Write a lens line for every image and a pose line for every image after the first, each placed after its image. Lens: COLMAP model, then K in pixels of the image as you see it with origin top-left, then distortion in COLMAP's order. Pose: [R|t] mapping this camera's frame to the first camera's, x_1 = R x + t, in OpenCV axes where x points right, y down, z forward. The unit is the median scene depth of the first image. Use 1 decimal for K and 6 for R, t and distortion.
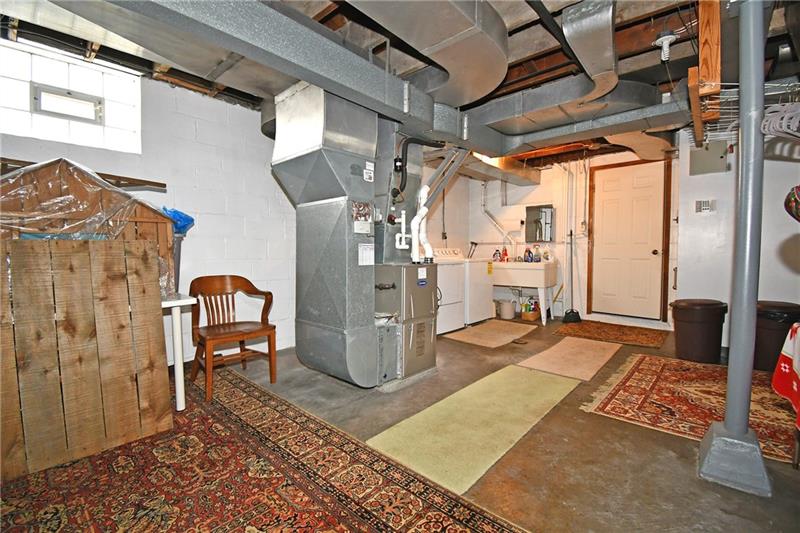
lens RADIAL K [[349.7, 0, 399.3], [0, 349.7, 257.1], [0, 0, 1]] dist [0.021288, -0.025564]
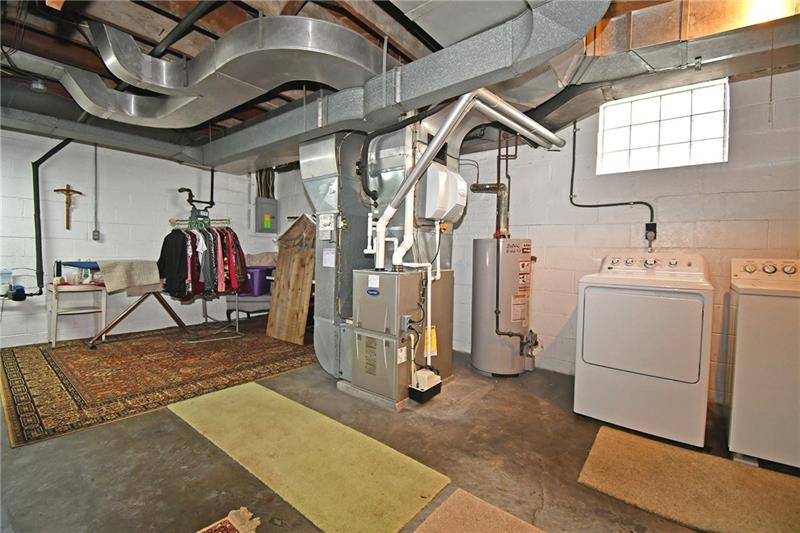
lens RADIAL K [[349.7, 0, 399.3], [0, 349.7, 257.1], [0, 0, 1]] dist [0.021288, -0.025564]
pose [[0.060847, 0.007476, -0.998119, 0.529863], [-0.040600, 0.999163, 0.005009, -0.012493], [0.997321, 0.040219, 0.061099, 0.562252]]
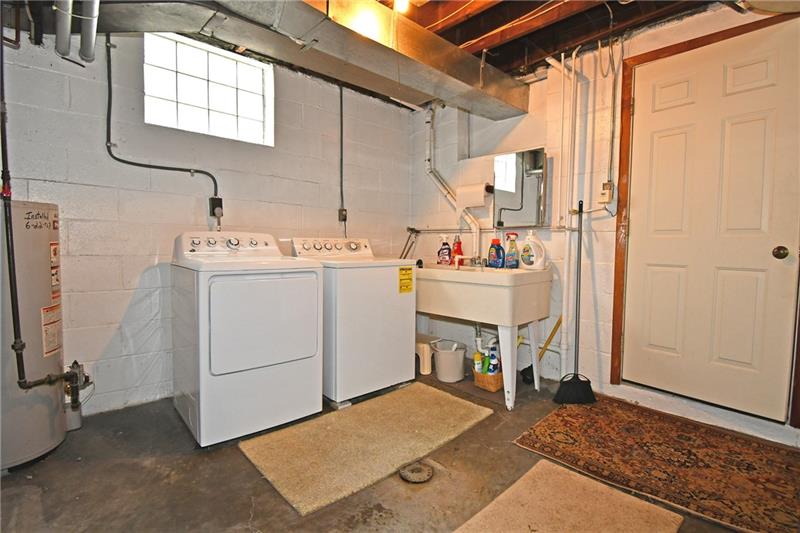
lens RADIAL K [[388.7, 0, 402.1], [0, 388.7, 259.4], [0, 0, 1]] dist [-0.000116, -0.015269]
pose [[0.996003, 0.014355, -0.088160, 0.305288], [-0.012379, 0.999661, 0.022922, -0.009121], [0.088459, -0.021739, 0.995843, 0.473803]]
